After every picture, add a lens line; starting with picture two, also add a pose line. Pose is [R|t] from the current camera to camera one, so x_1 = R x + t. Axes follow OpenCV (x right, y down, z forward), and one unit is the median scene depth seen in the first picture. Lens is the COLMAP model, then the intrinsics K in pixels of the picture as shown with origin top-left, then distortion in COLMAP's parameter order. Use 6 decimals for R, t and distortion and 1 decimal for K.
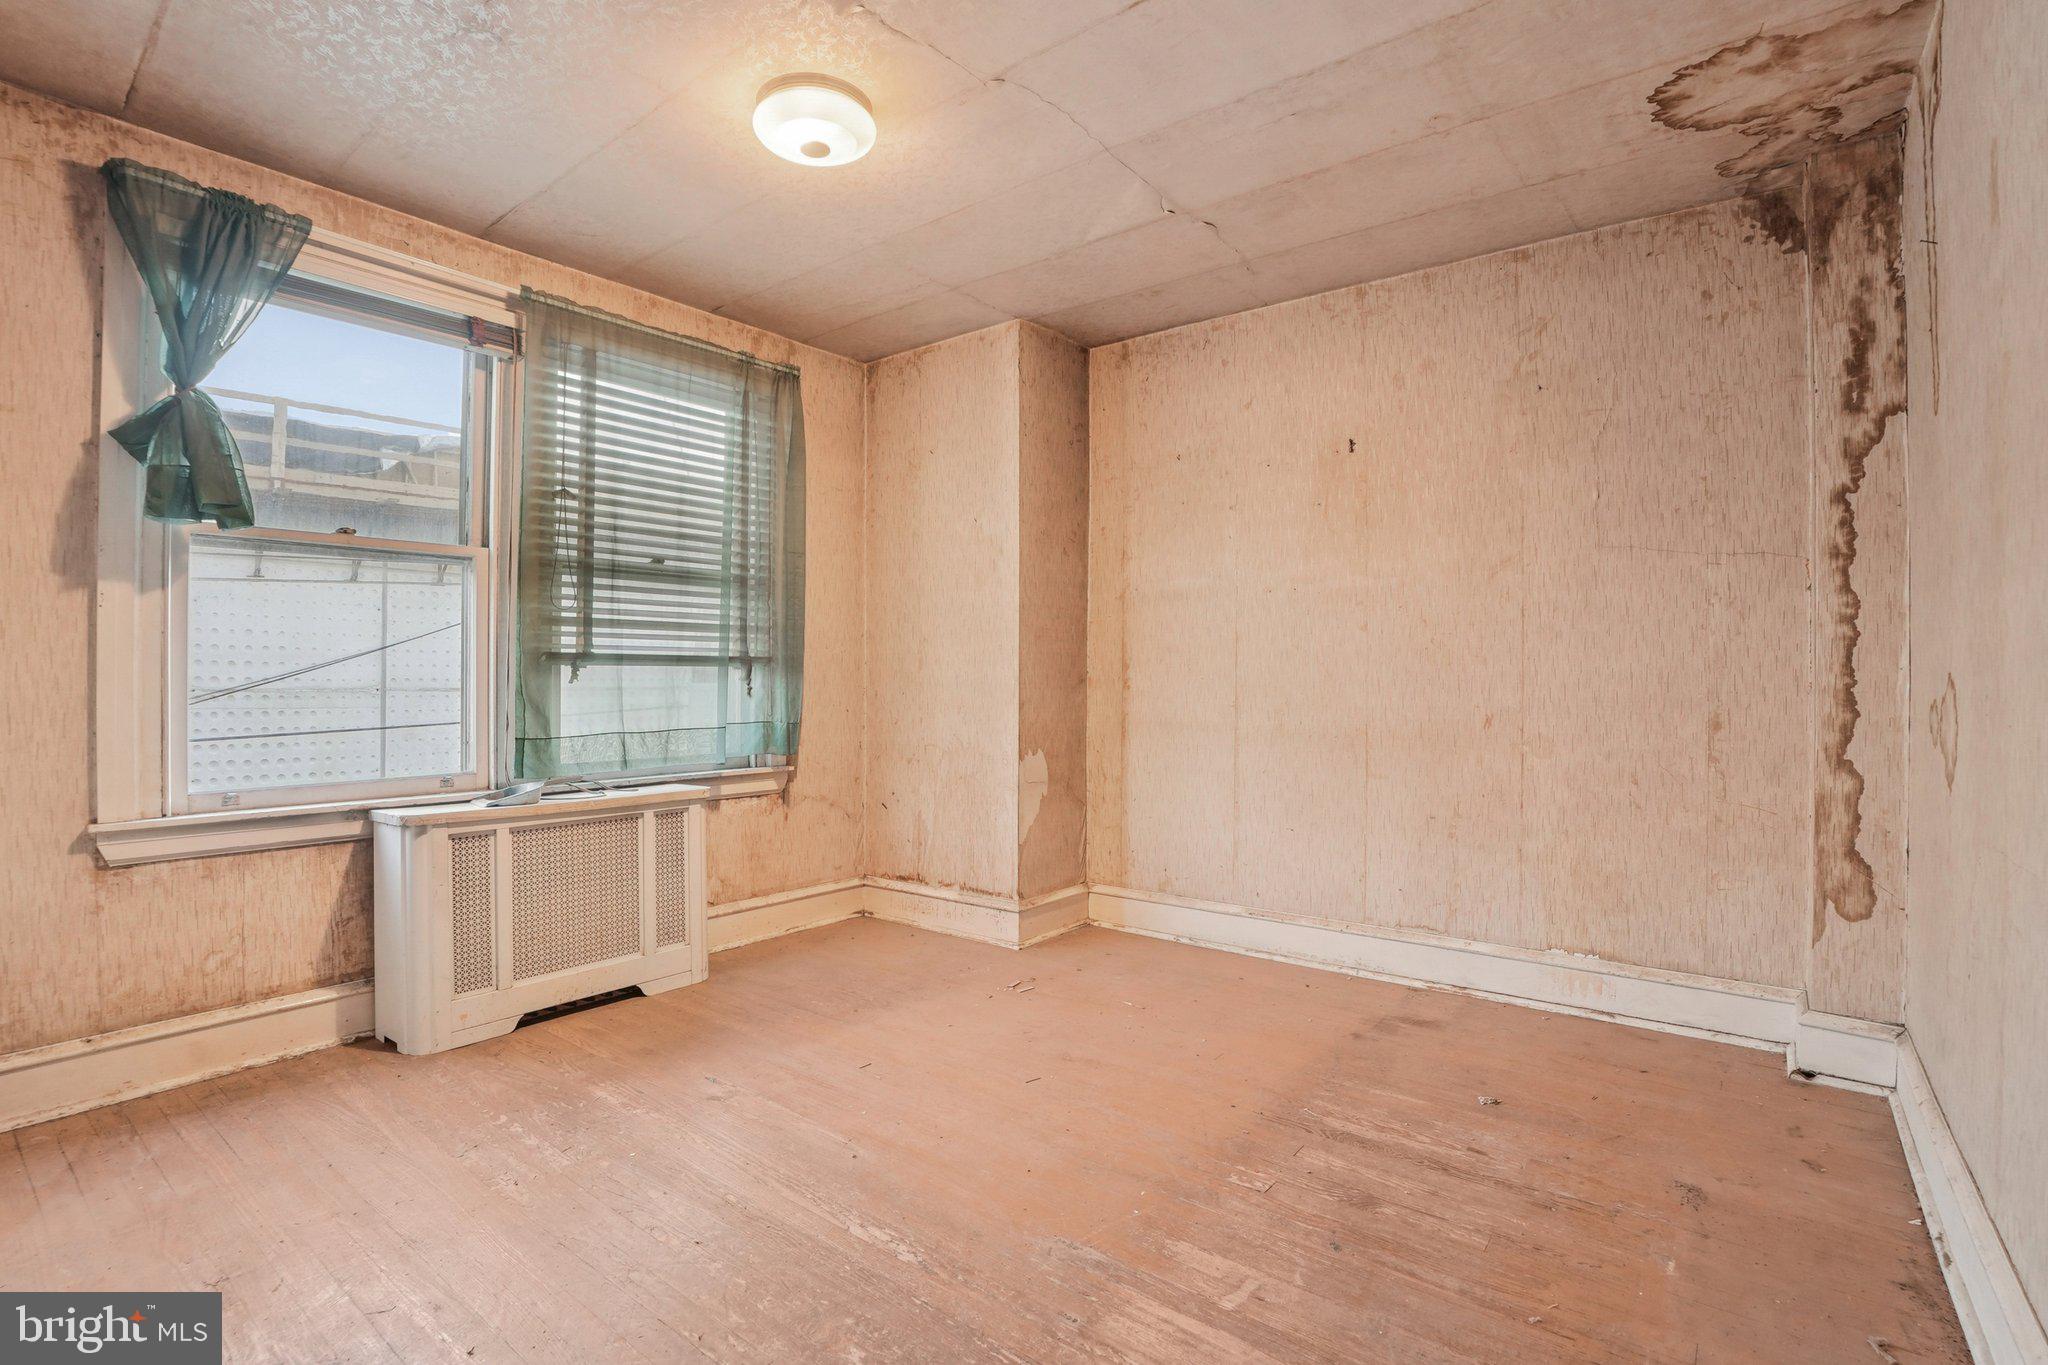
lens RADIAL K [[961.2, 0, 1009.3], [0, 961.2, 664.0], [0, 0, 1]] dist [-0.073364, 0.018116]
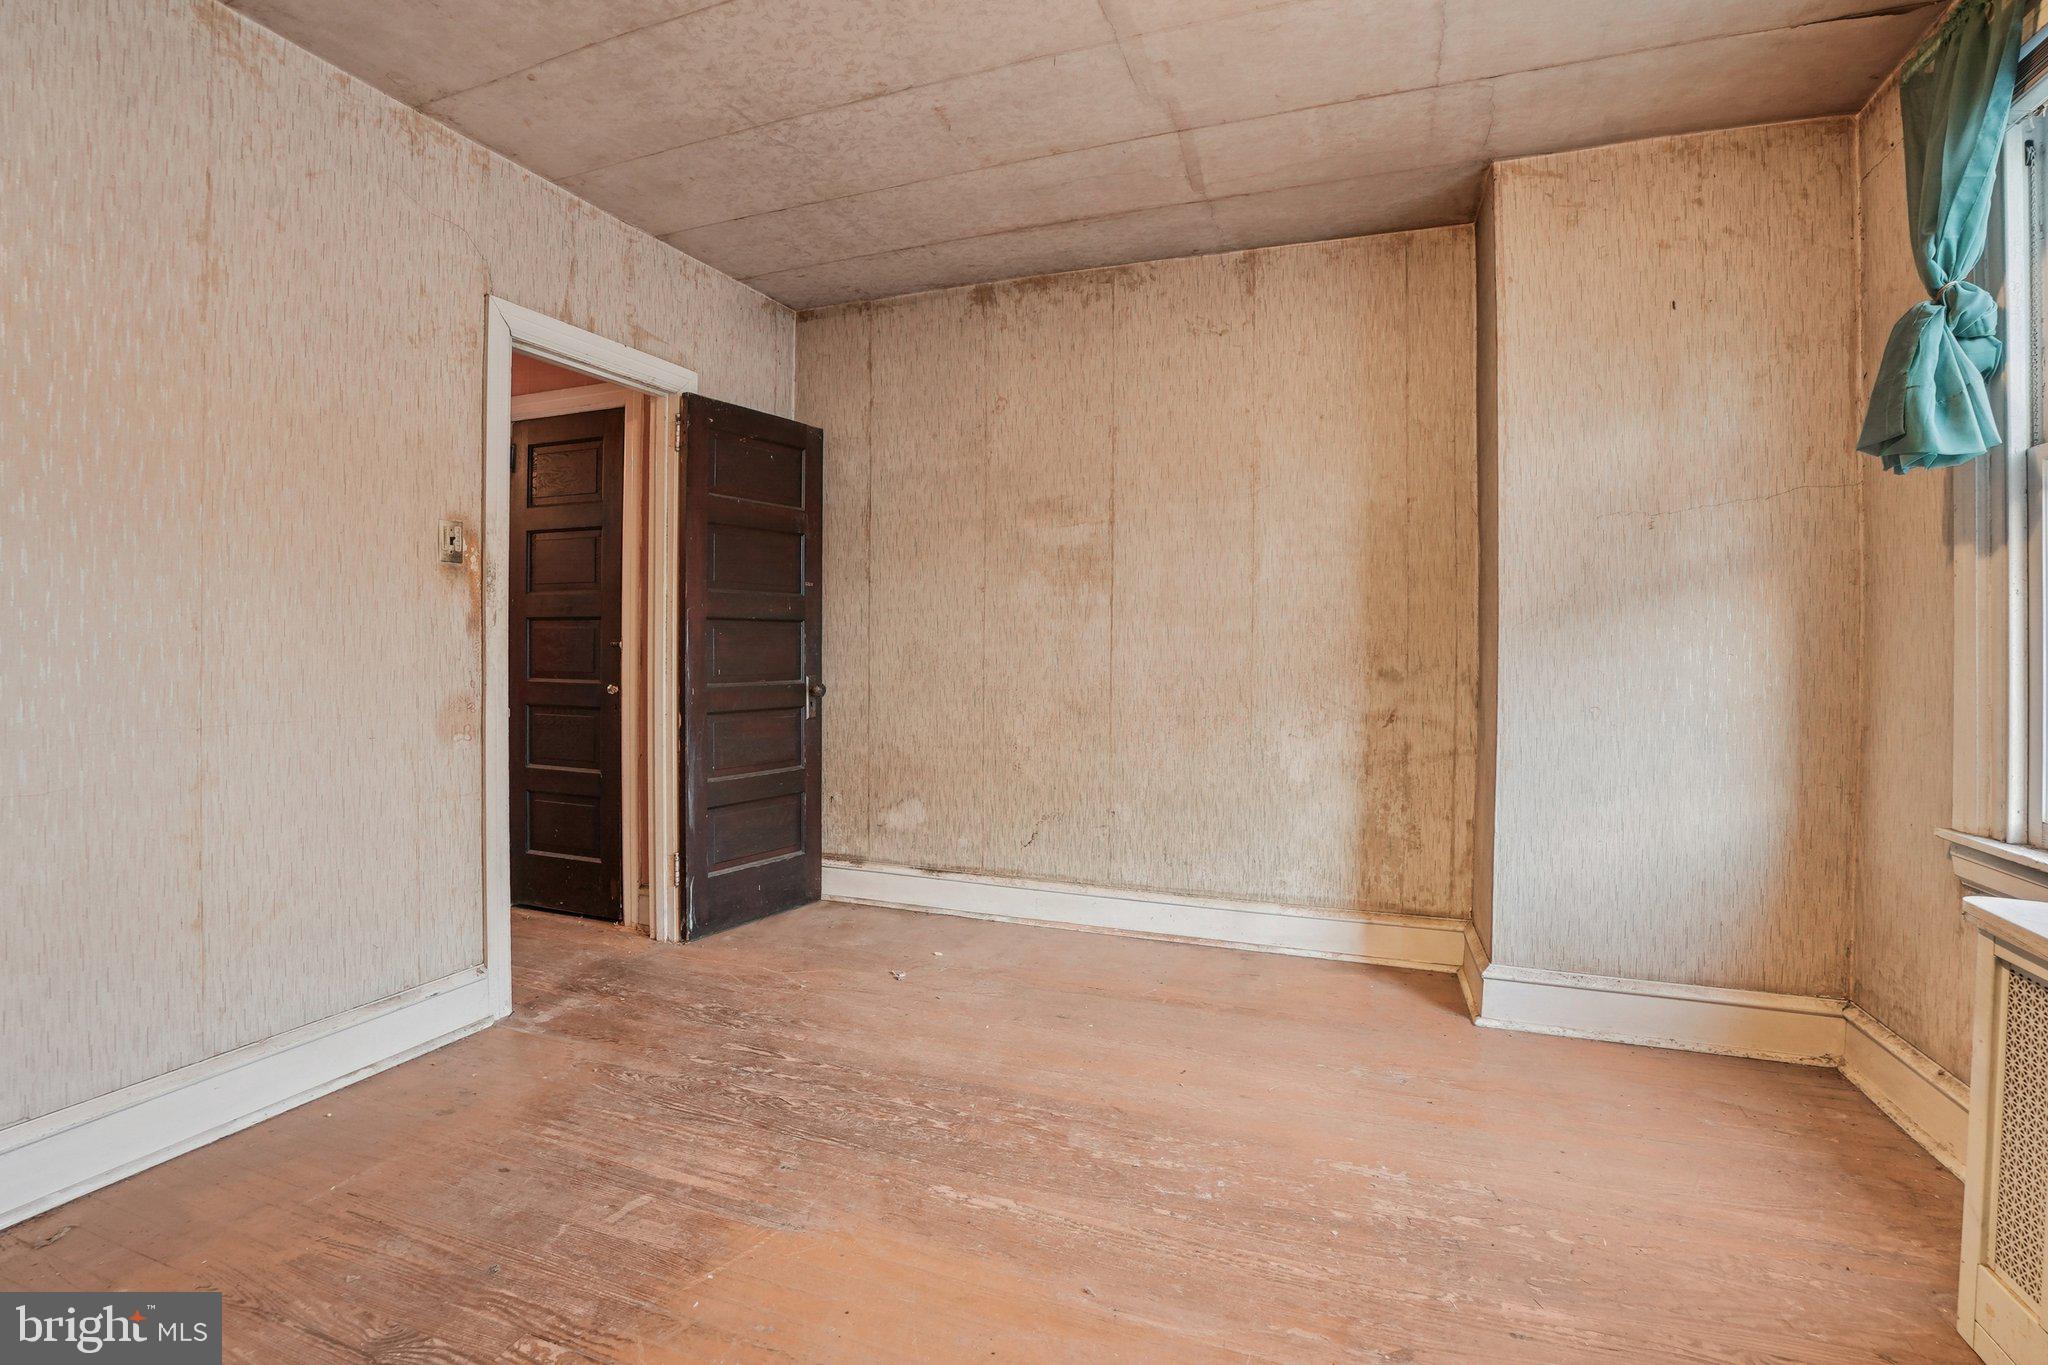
lens RADIAL K [[961.2, 0, 1009.3], [0, 961.2, 664.0], [0, 0, 1]] dist [-0.073364, 0.018116]
pose [[-0.957939, -0.006218, -0.286903, 0.126323], [-0.007253, 0.999970, 0.002544, 0.030507], [0.286879, 0.004518, -0.957956, 1.983909]]
